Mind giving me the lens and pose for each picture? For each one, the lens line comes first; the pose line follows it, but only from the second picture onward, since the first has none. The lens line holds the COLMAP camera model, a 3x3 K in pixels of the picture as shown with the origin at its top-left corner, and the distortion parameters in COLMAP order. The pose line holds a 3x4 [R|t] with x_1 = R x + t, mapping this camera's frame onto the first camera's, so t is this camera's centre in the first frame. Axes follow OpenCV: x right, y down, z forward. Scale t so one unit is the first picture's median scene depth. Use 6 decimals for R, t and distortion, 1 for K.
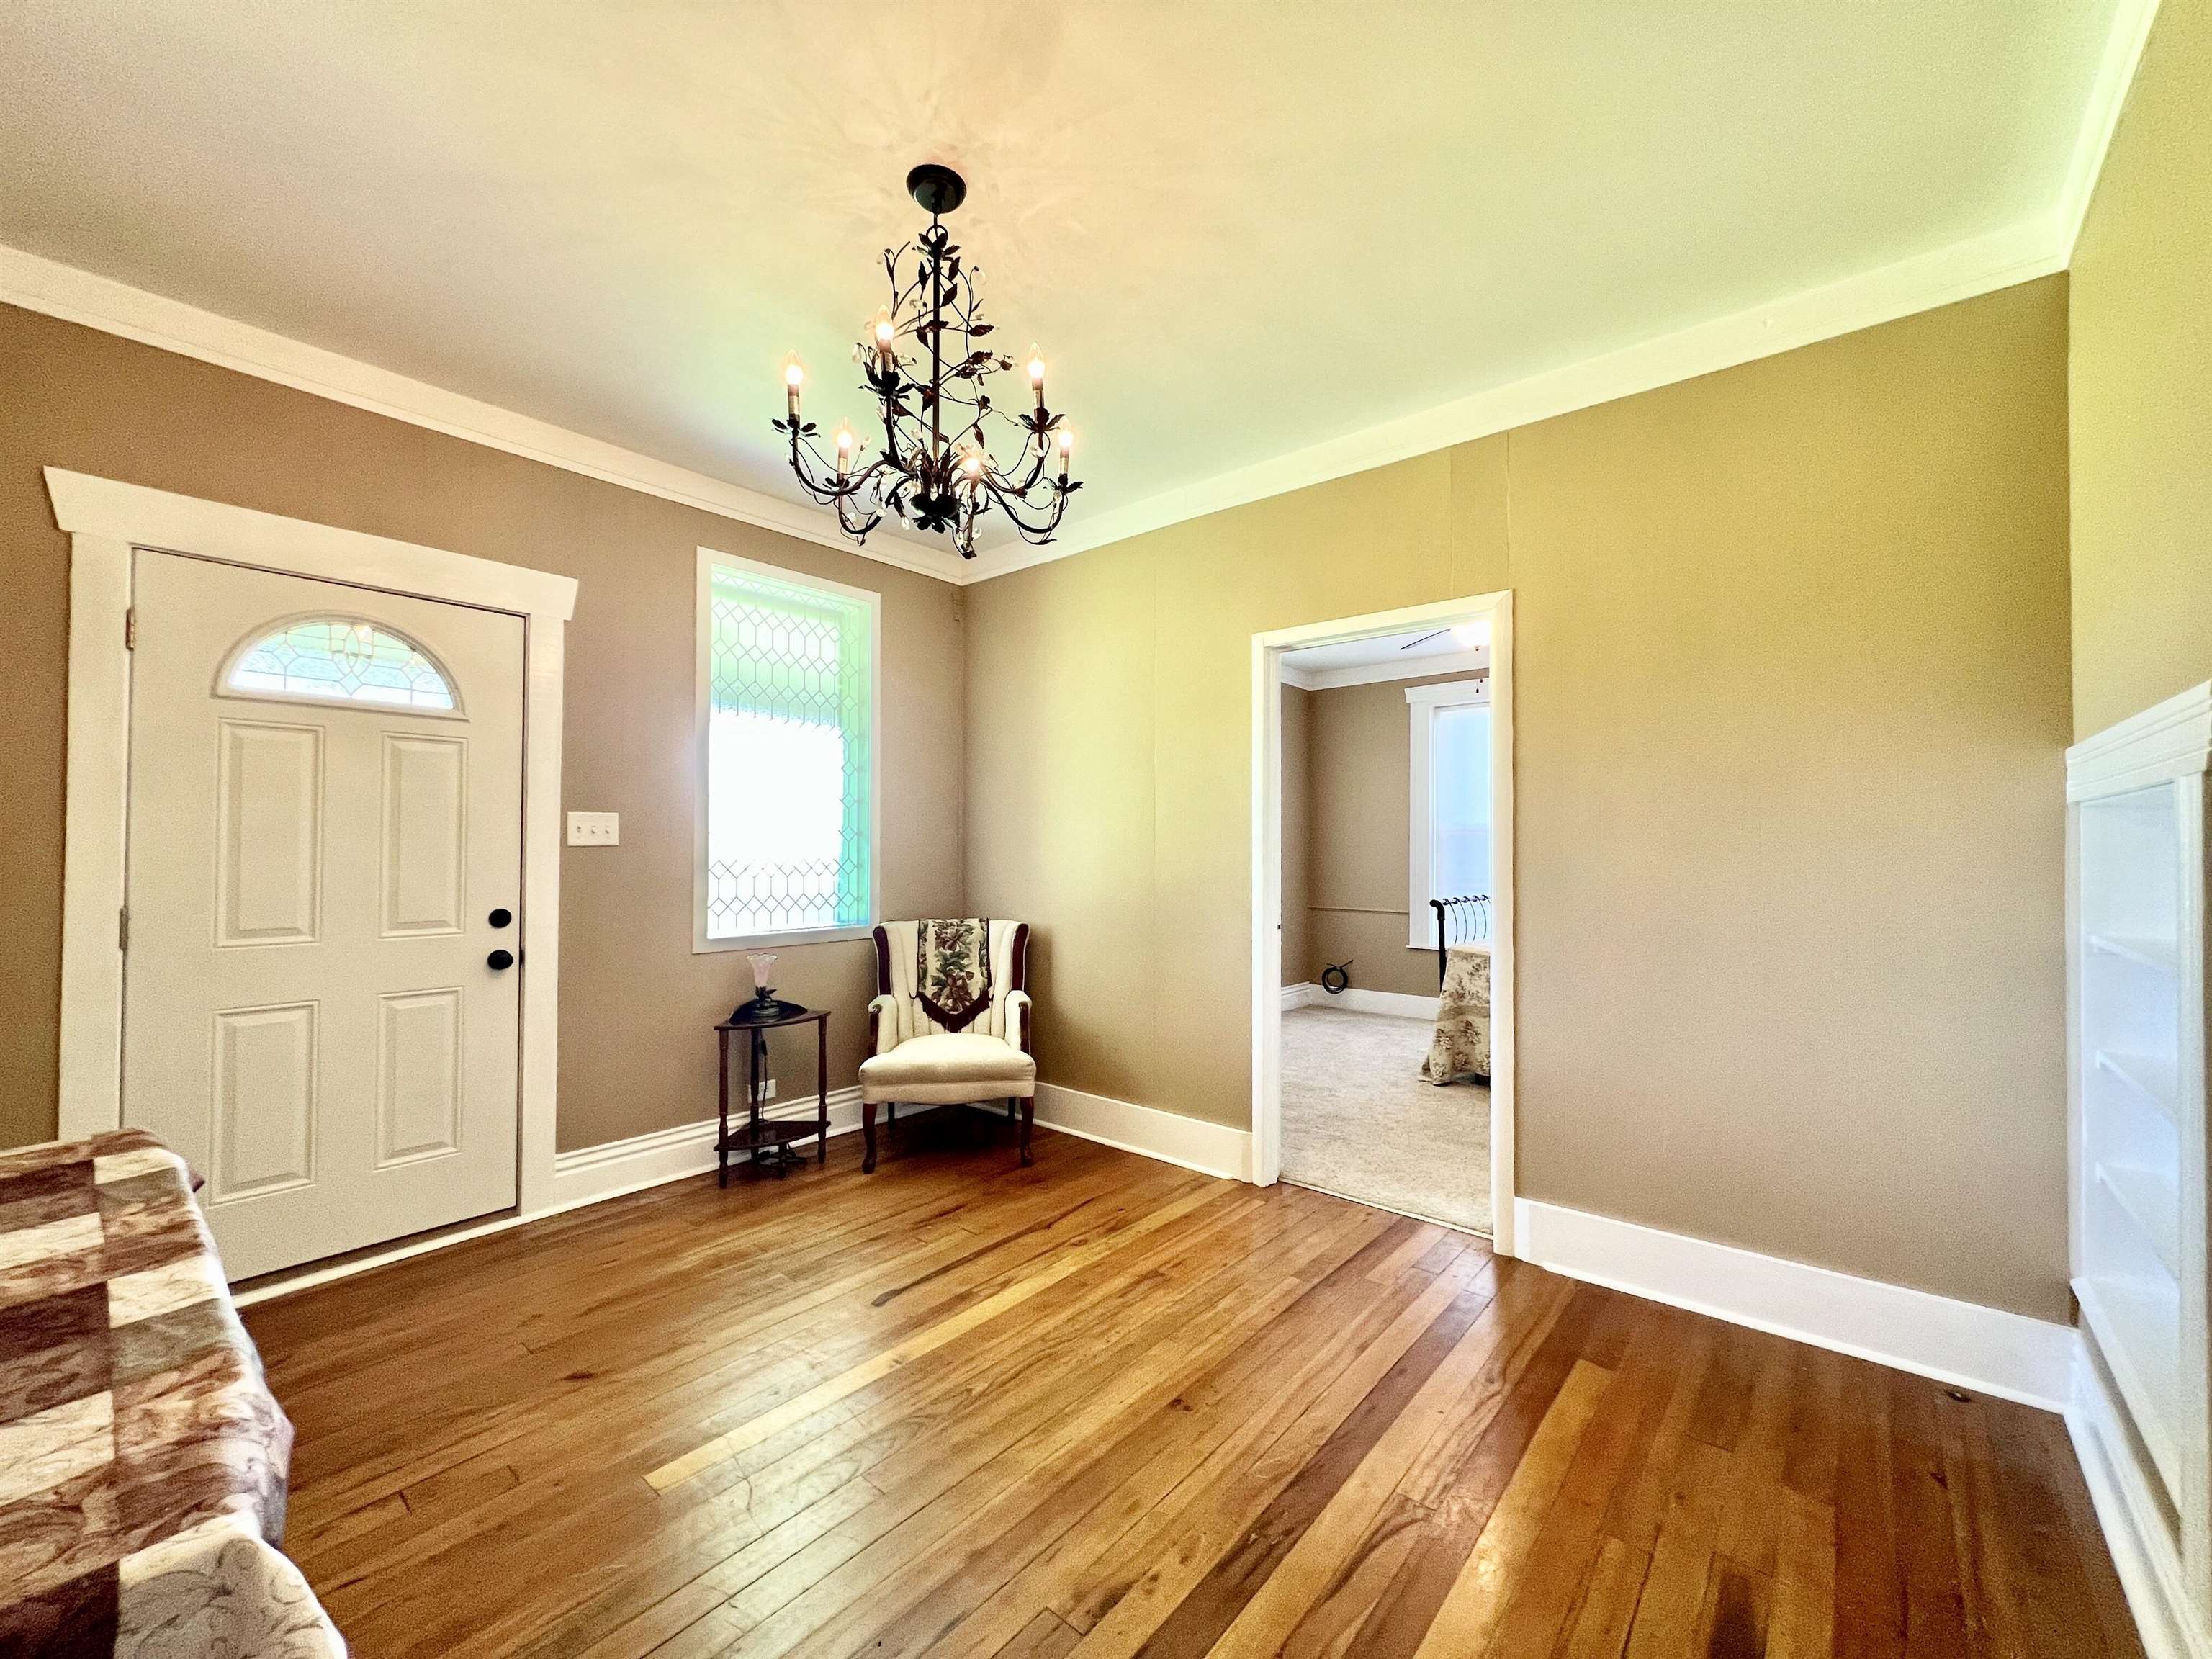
lens RADIAL K [[889.3, 0, 1116.1], [0, 889.3, 834.1], [0, 0, 1]] dist [-0.003891, 0.000879]
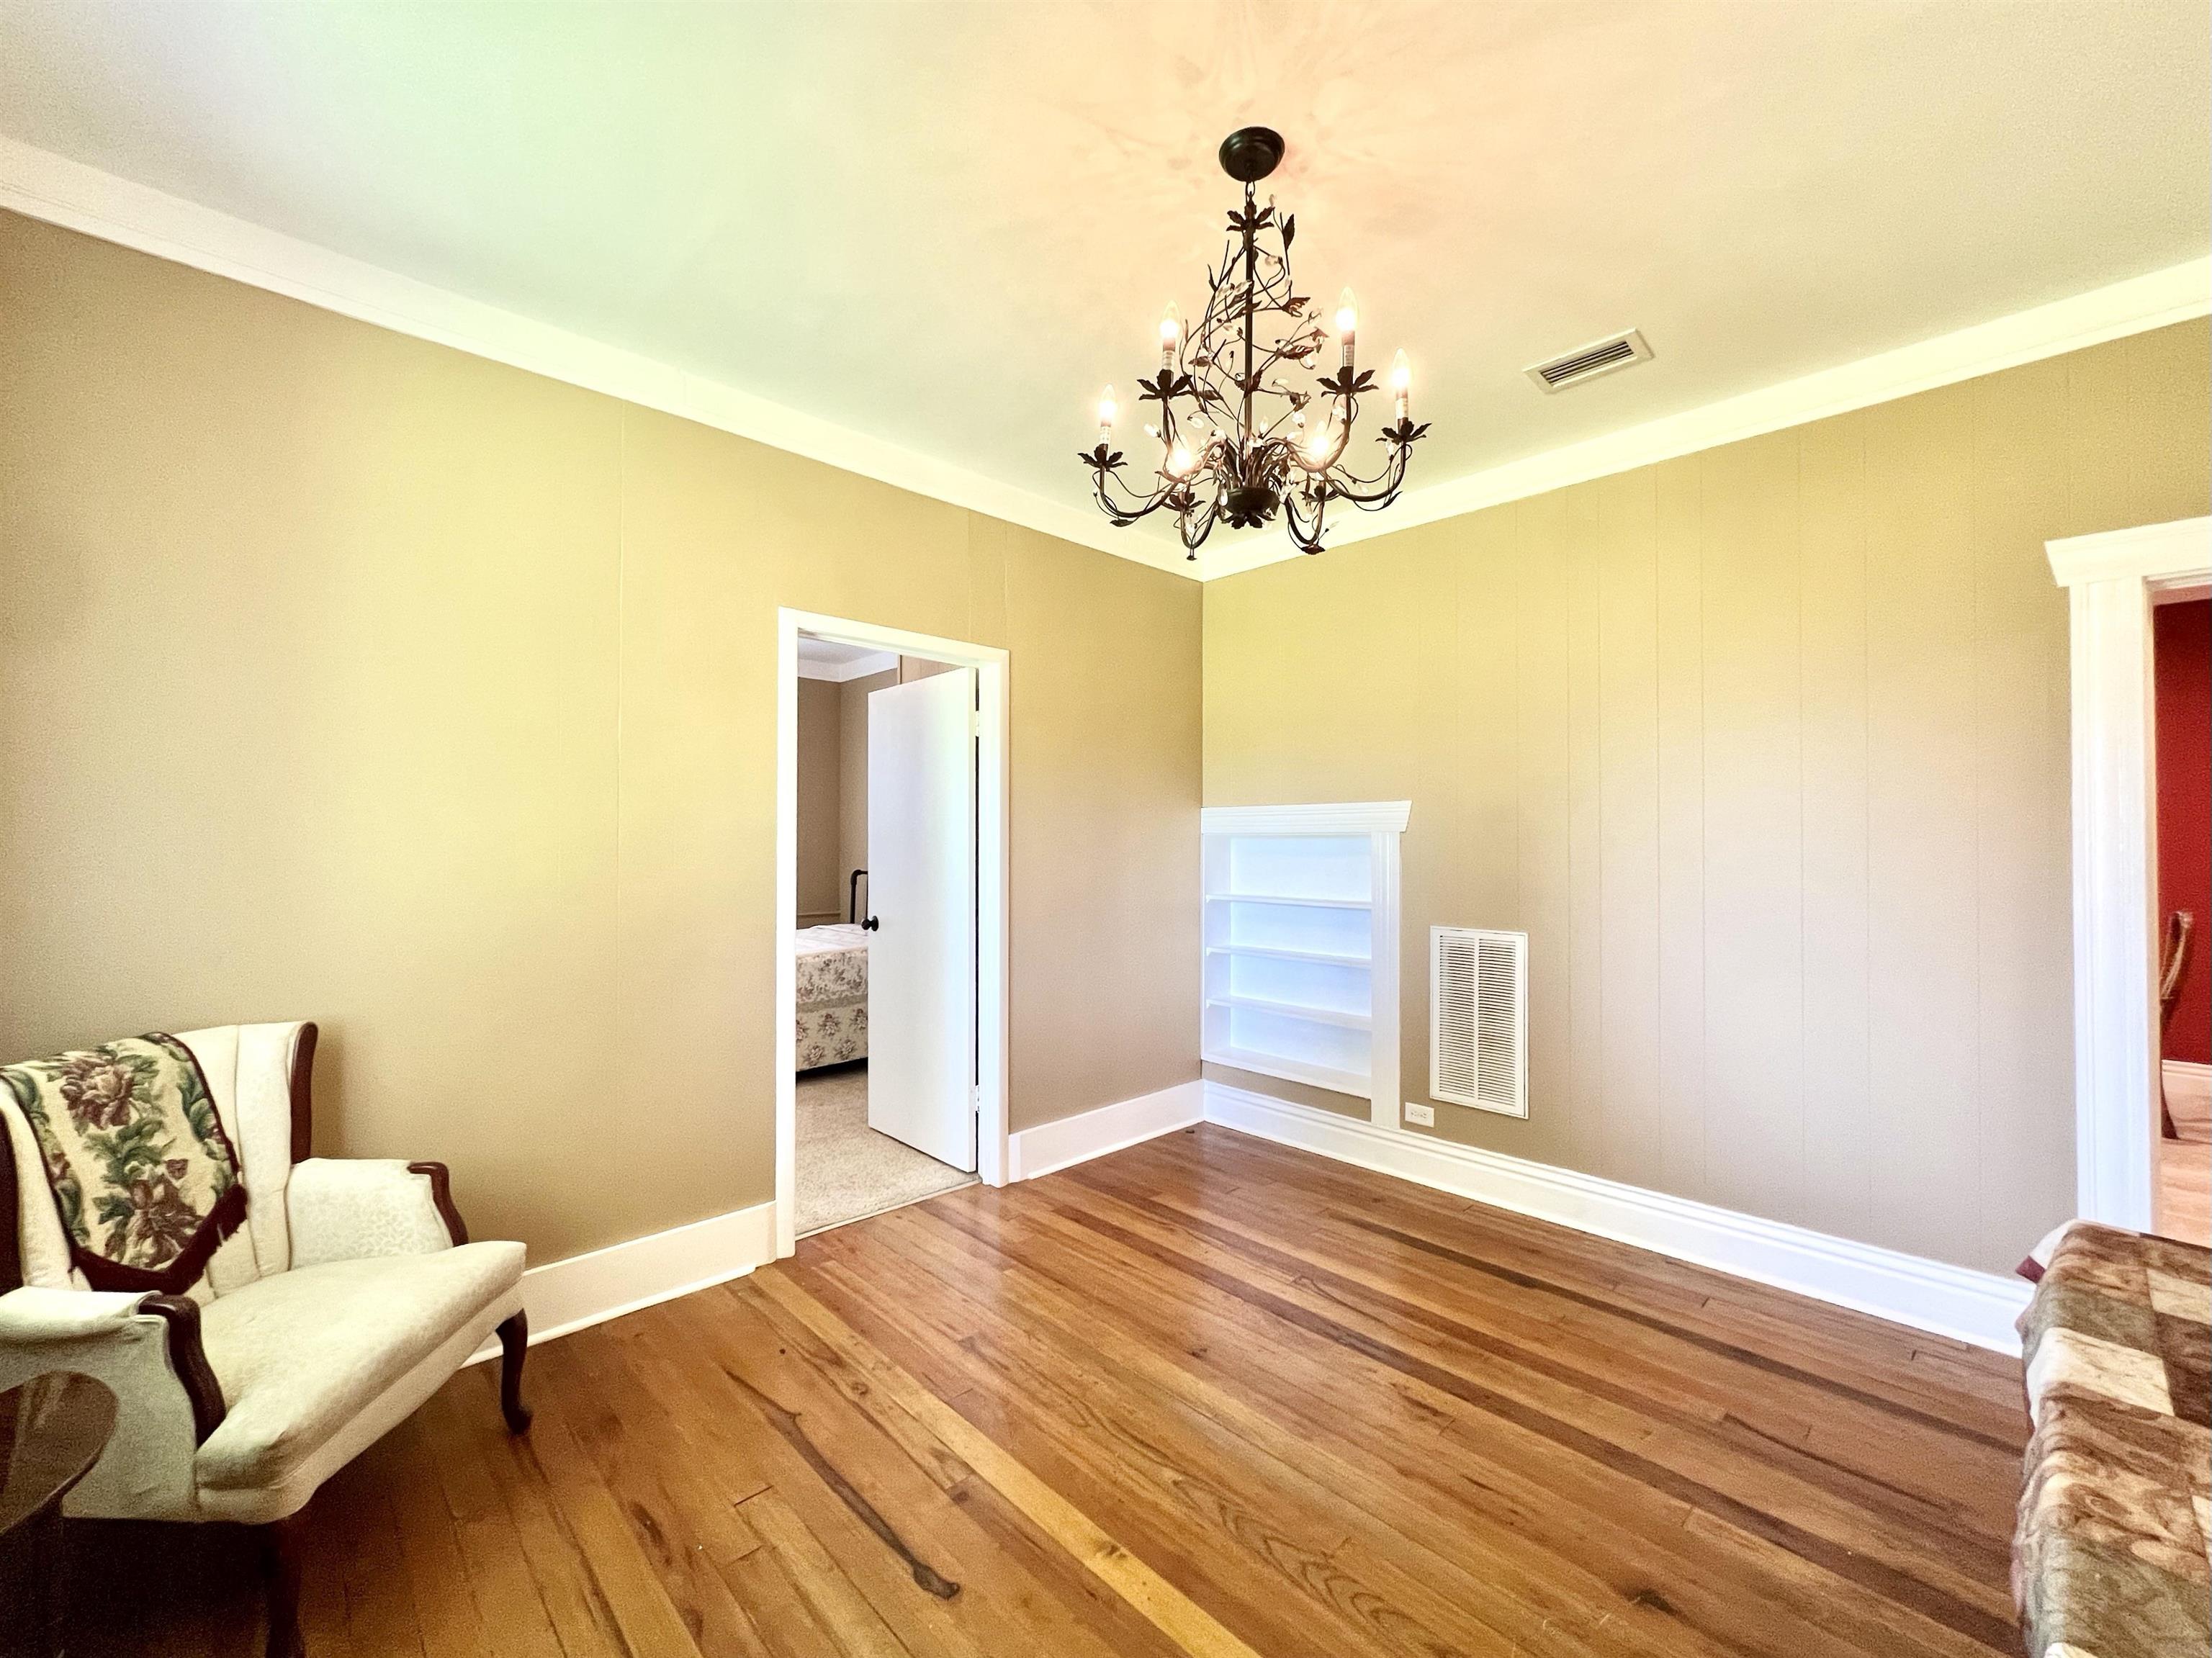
lens RADIAL K [[889.2, 0, 1115.1], [0, 889.2, 836.3], [0, 0, 1]] dist [-0.003891, 0.000879]
pose [[0.108624, 0.004417, 0.994073, -0.707665], [-0.017312, 0.999847, -0.002551, -0.012219], [-0.993932, -0.016933, 0.108684, 0.650912]]
